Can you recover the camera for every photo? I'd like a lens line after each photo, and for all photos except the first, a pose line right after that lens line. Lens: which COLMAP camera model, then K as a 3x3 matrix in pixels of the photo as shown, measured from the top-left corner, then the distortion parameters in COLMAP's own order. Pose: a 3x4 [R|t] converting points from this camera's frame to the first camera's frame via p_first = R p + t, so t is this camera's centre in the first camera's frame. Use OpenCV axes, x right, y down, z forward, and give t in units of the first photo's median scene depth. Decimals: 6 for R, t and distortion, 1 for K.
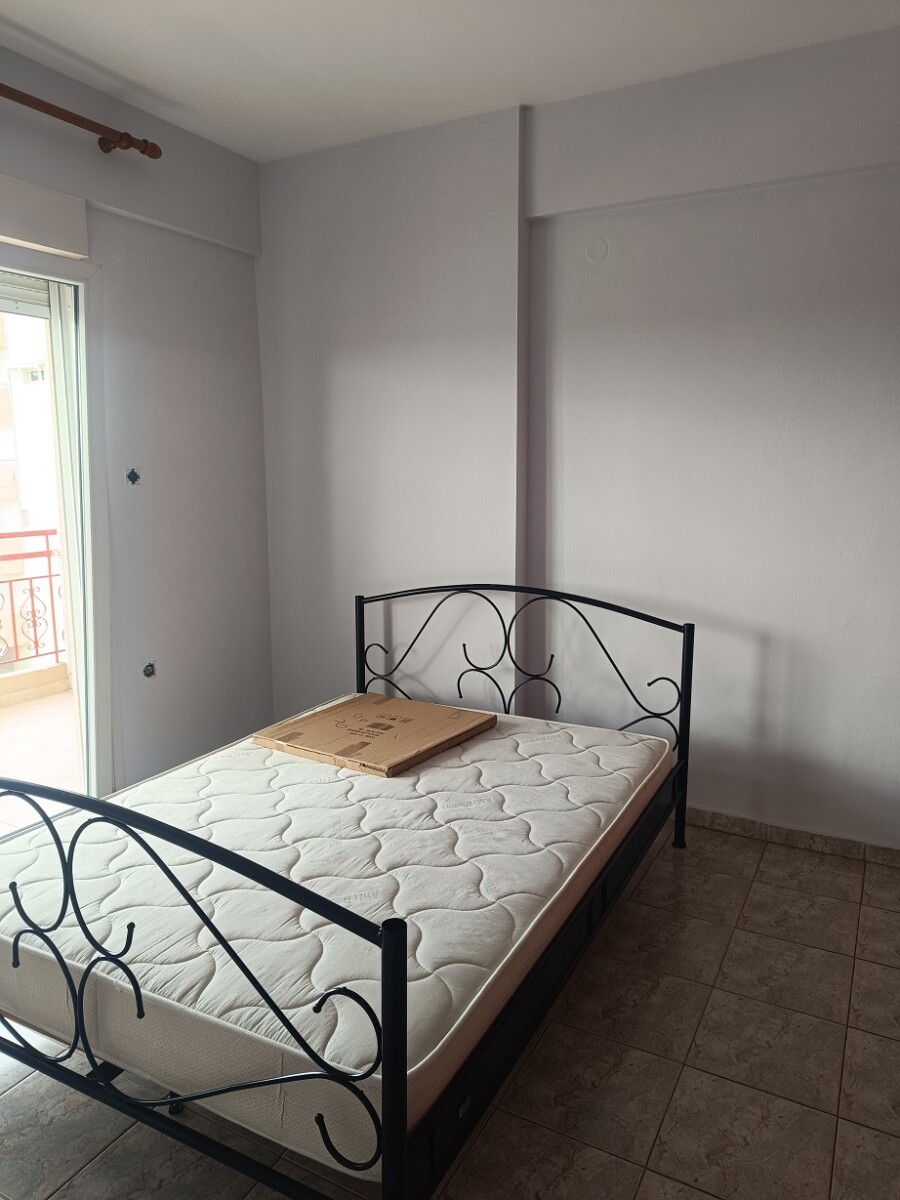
lens RADIAL K [[826.7, 0, 459.4], [0, 826.7, 595.9], [0, 0, 1]] dist [0.024299, -0.036078]
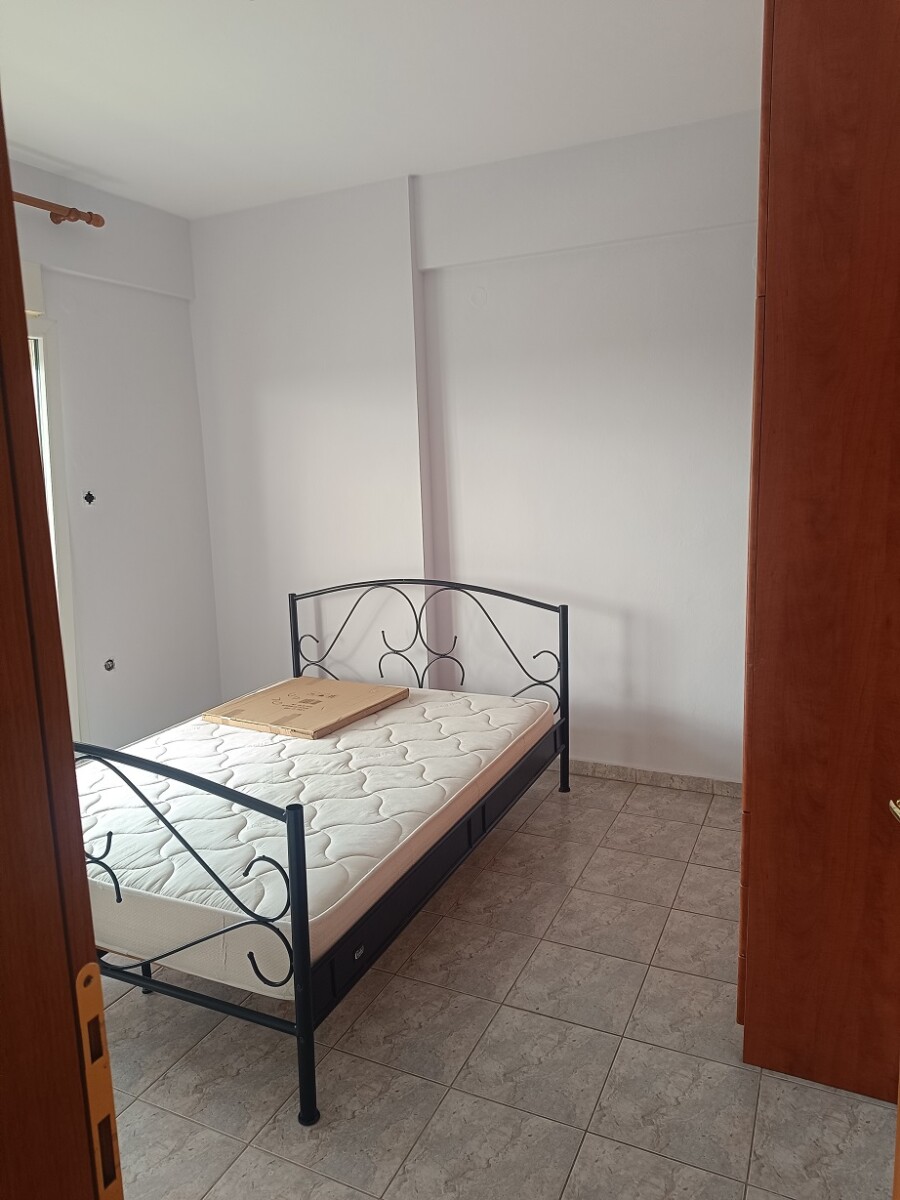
lens RADIAL K [[826.7, 0, 448.1], [0, 826.7, 595.1], [0, 0, 1]] dist [0.024299, -0.036078]
pose [[0.998491, -0.037744, 0.039884, 0.062381], [0.037769, 0.999286, 0.000133, 0.012627], [-0.039861, 0.001374, 0.999204, -0.200234]]
